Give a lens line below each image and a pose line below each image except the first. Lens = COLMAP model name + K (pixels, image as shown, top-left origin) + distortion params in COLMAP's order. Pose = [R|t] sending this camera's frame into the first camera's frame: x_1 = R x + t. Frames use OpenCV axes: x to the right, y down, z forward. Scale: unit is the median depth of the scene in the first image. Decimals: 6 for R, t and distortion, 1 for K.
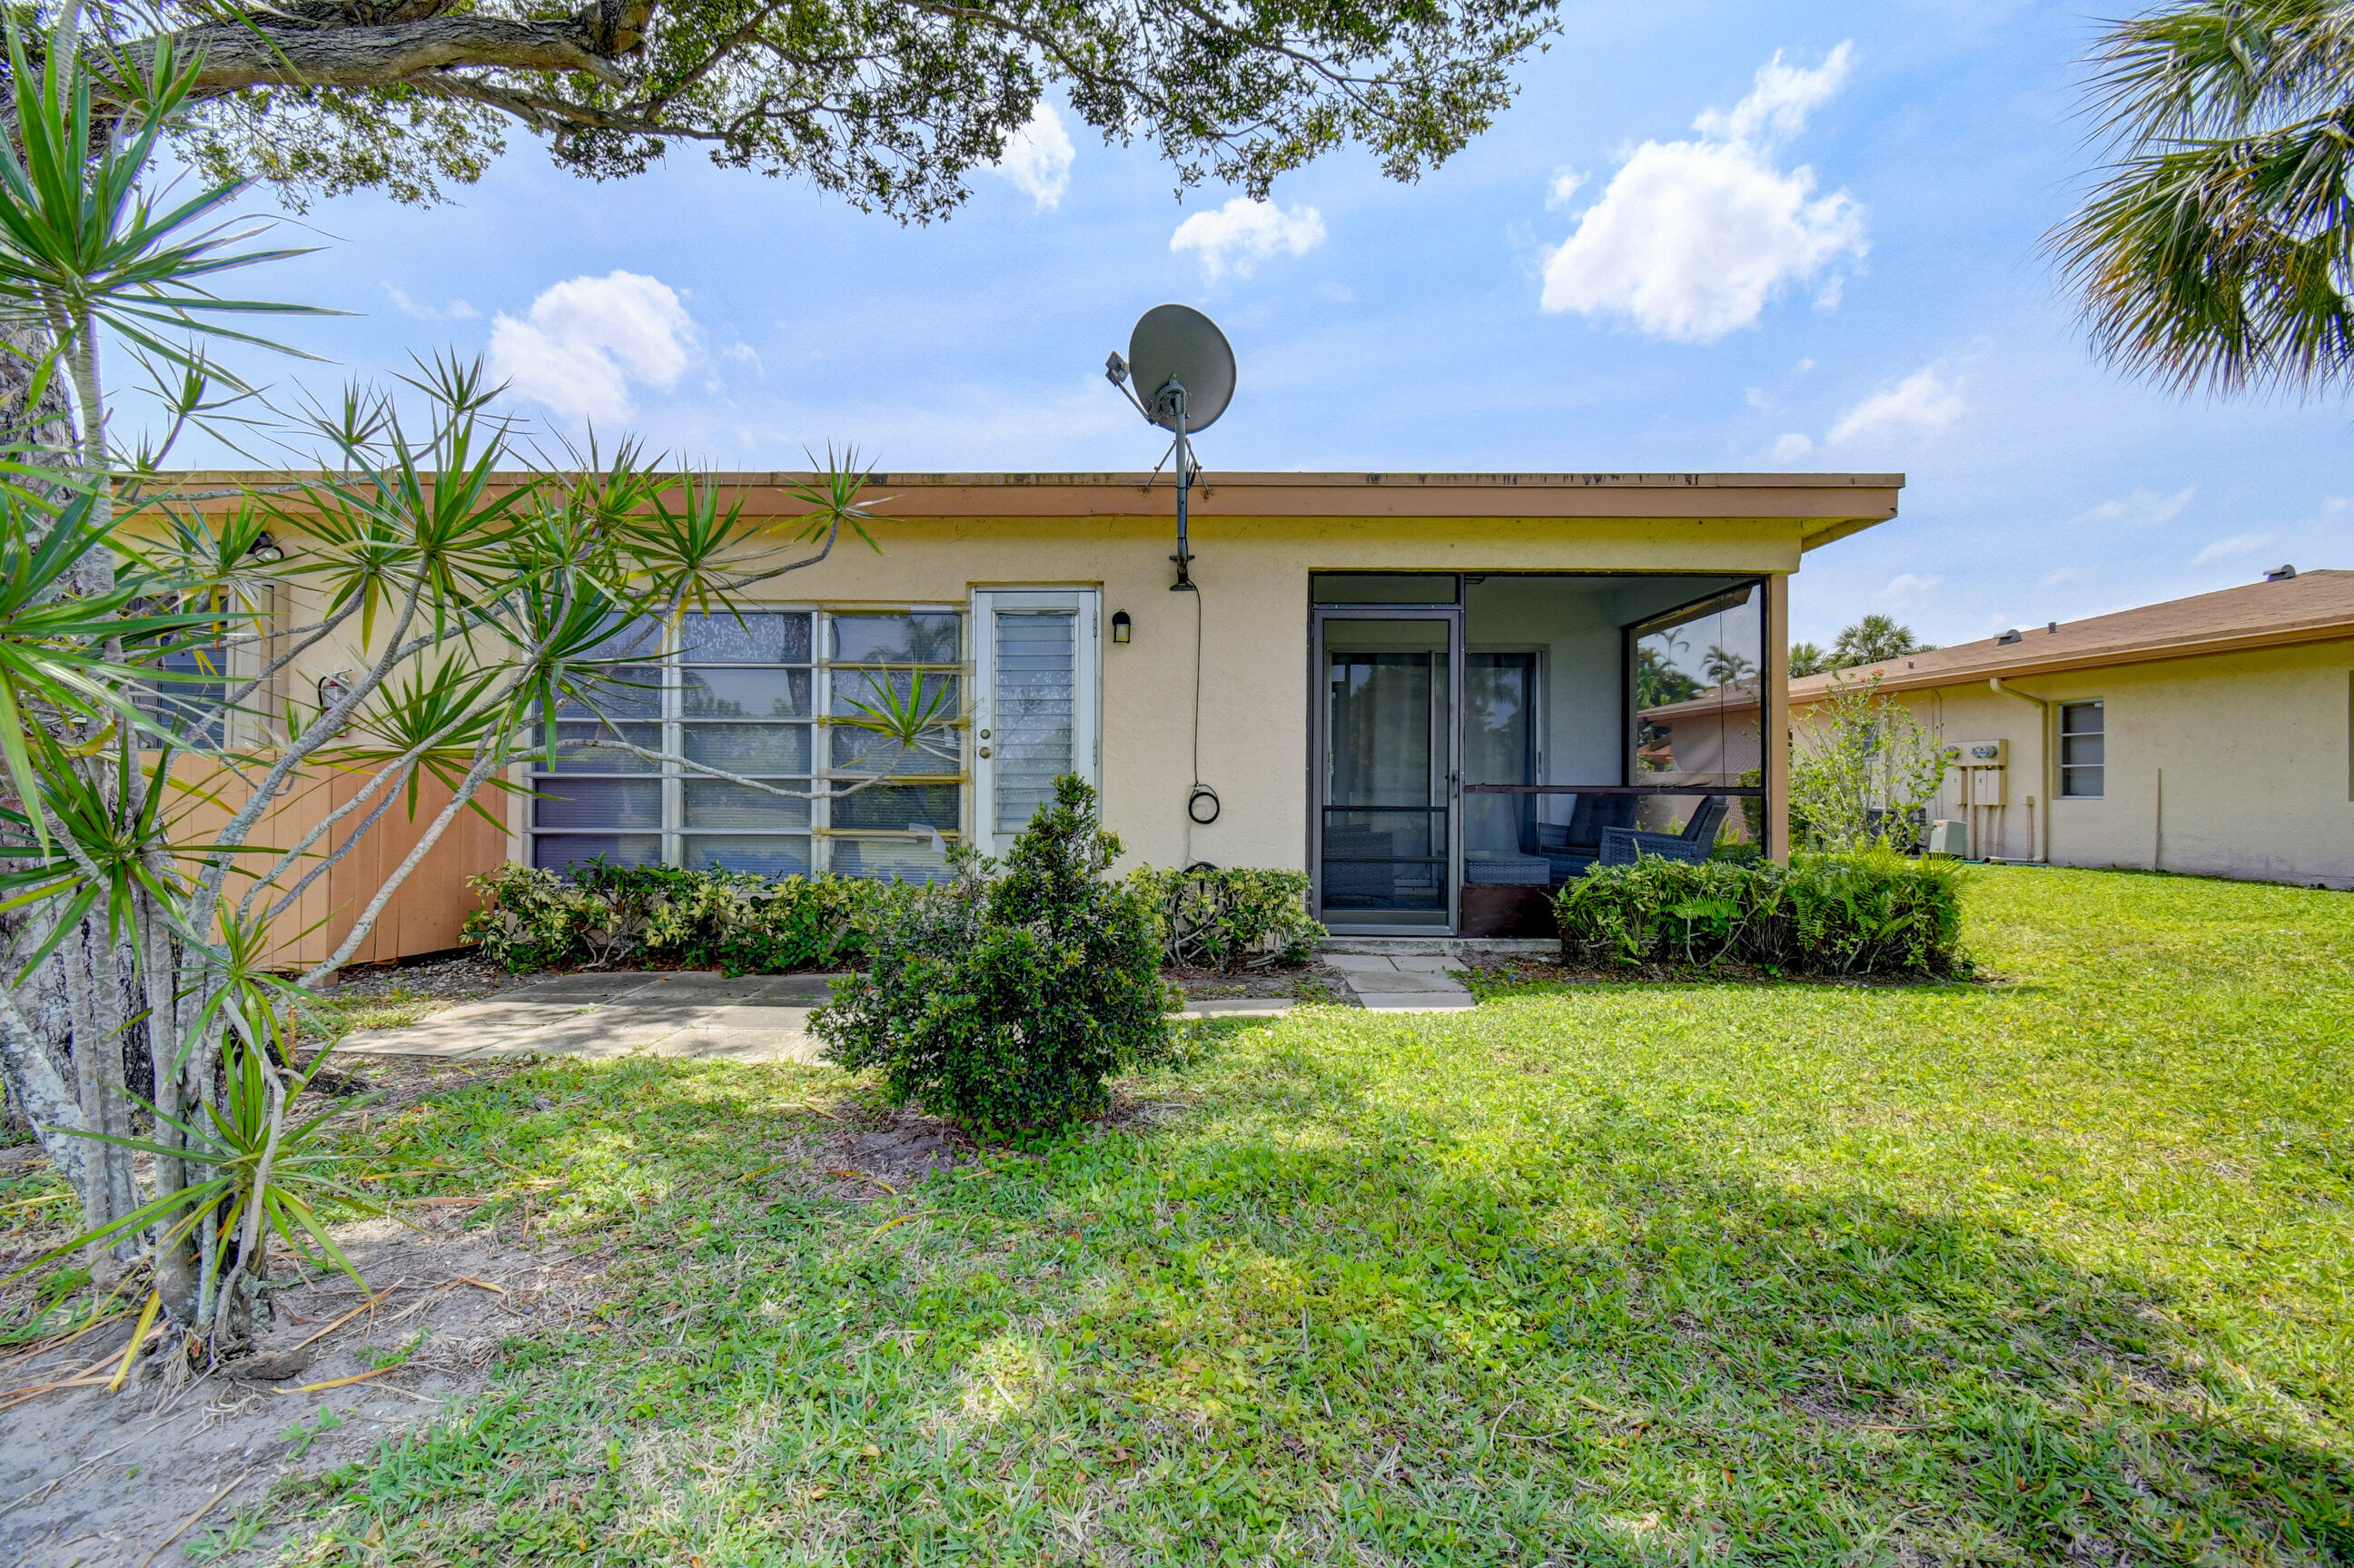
lens RADIAL K [[1045.0, 0, 1177.0], [0, 1045.0, 784.0], [0, 0, 1]] dist [0.008157, -0.008865]
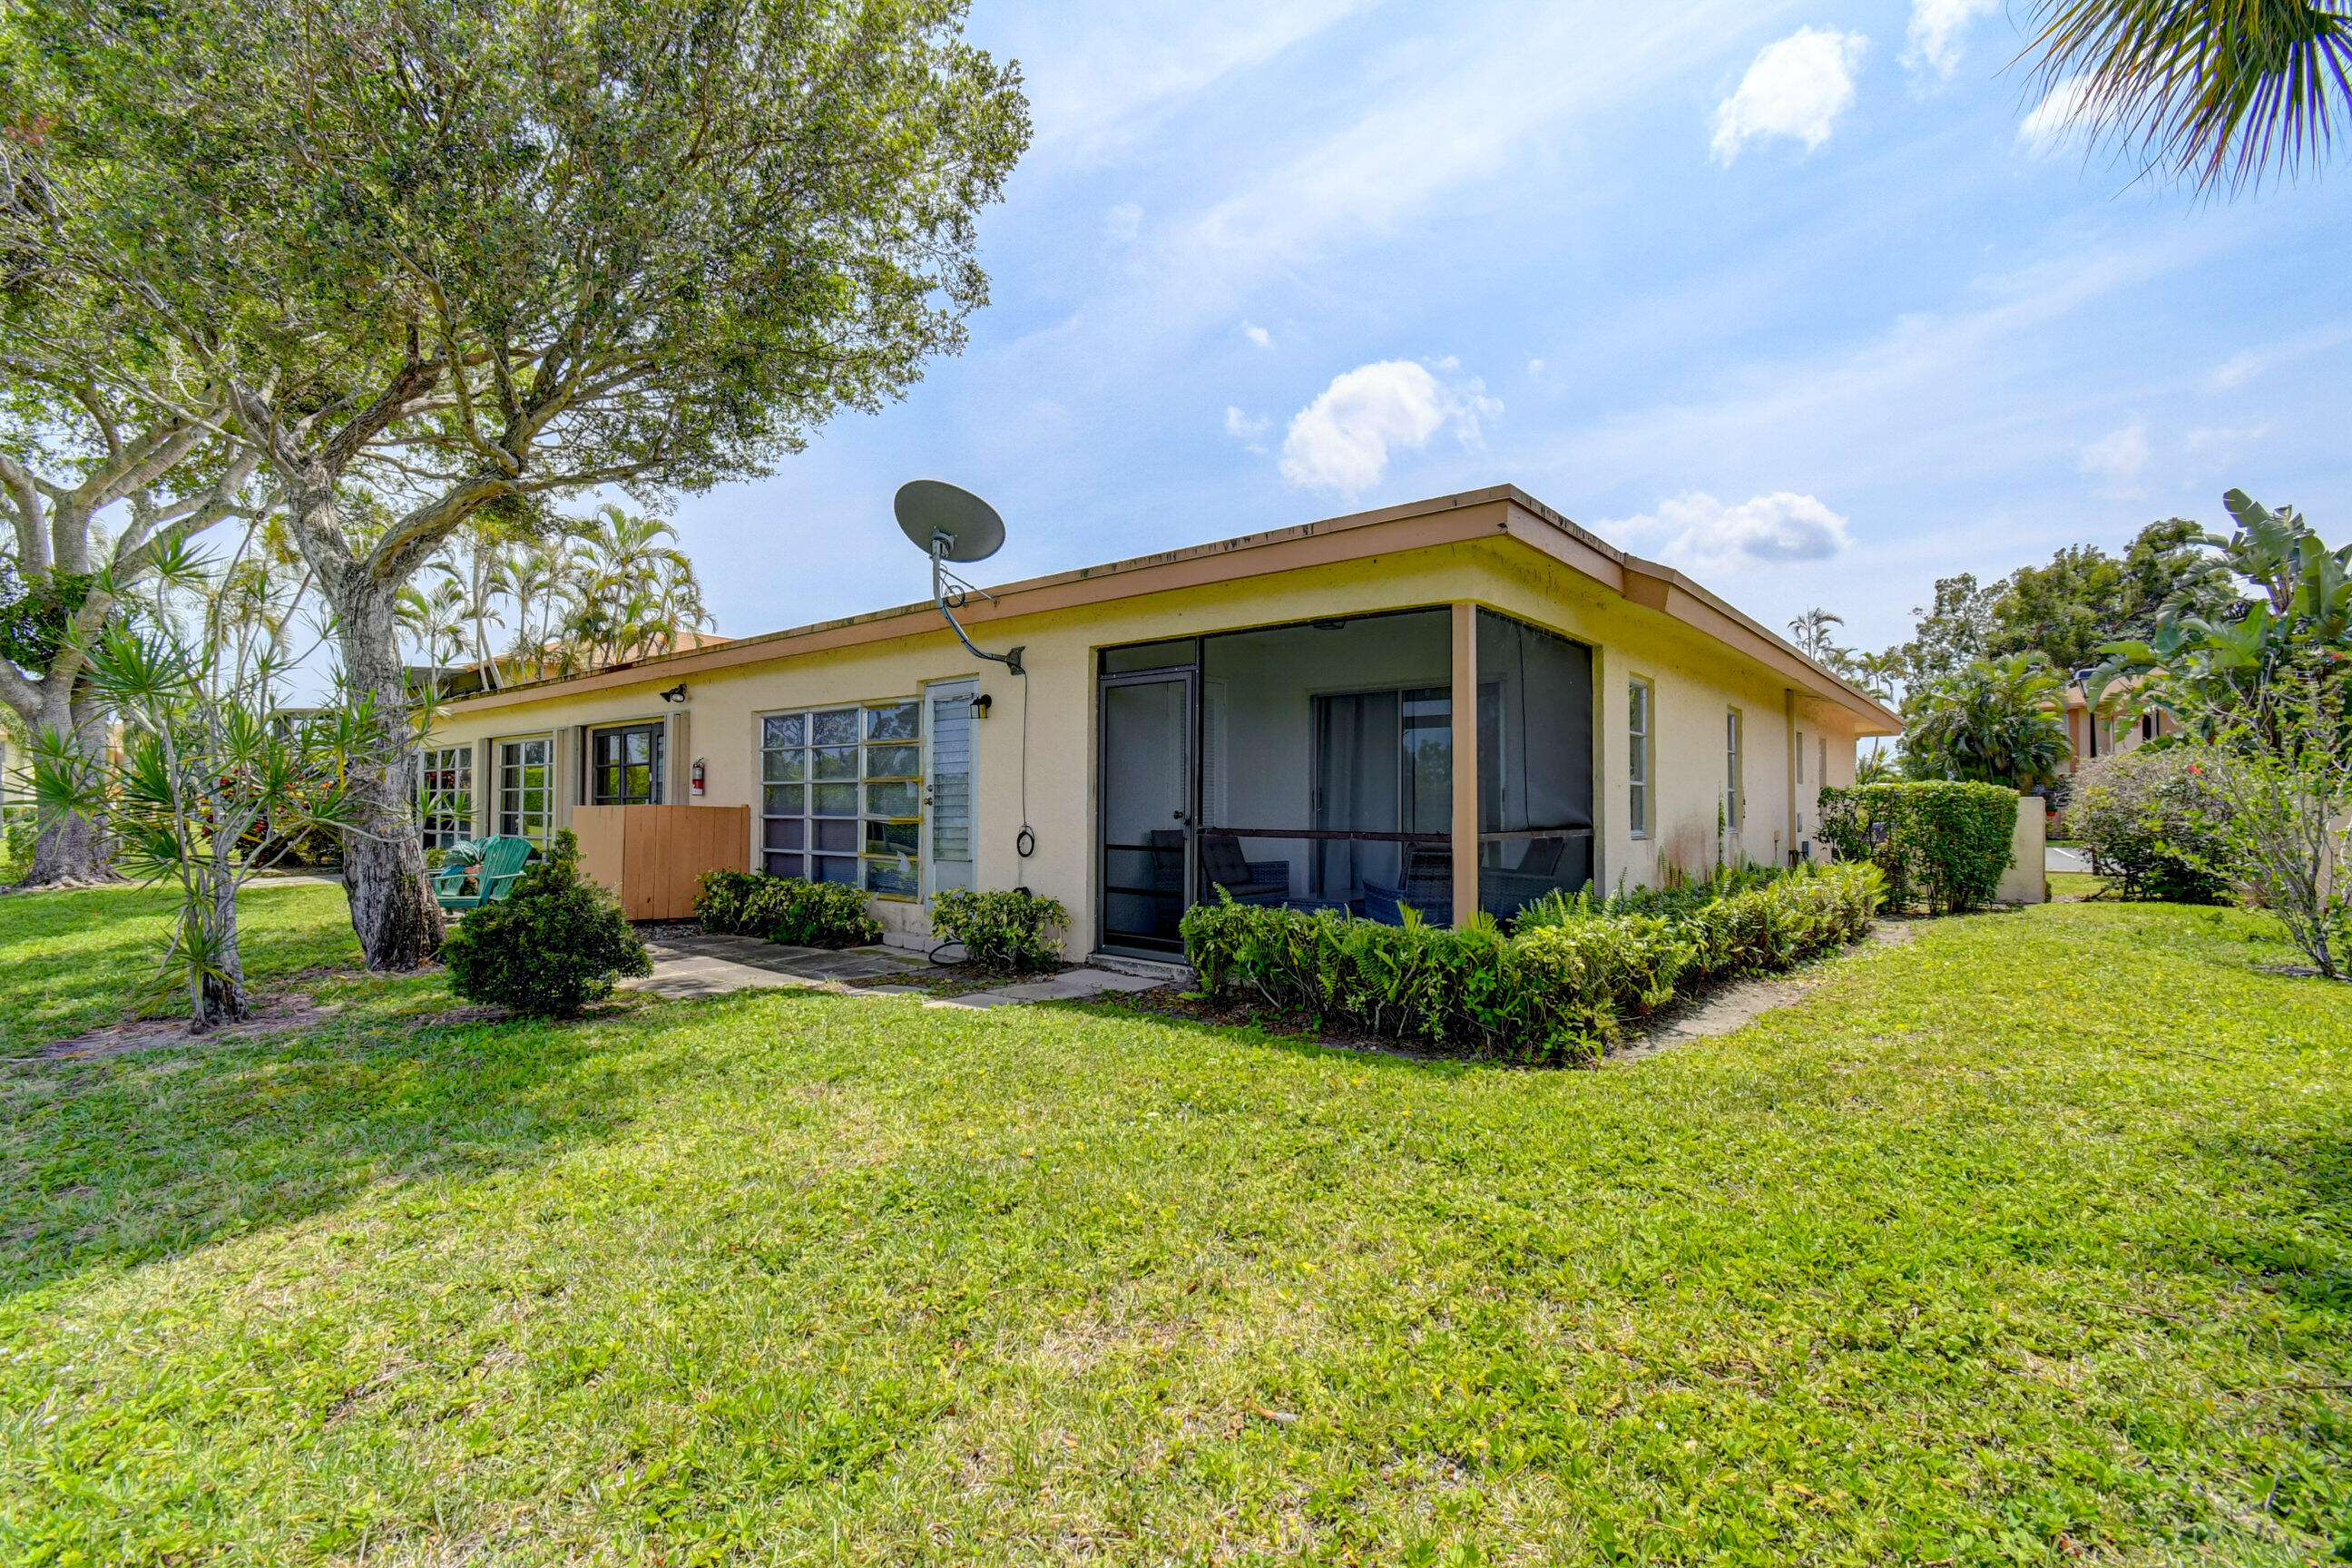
lens RADIAL K [[1032.9, 0, 1170.2], [0, 1032.9, 786.1], [0, 0, 1]] dist [0.010643, -0.007869]
pose [[0.786527, -0.021610, -0.617178, 0.935689], [0.005830, 0.999603, -0.027570, -0.011138], [0.617529, 0.018087, 0.786340, 0.114663]]
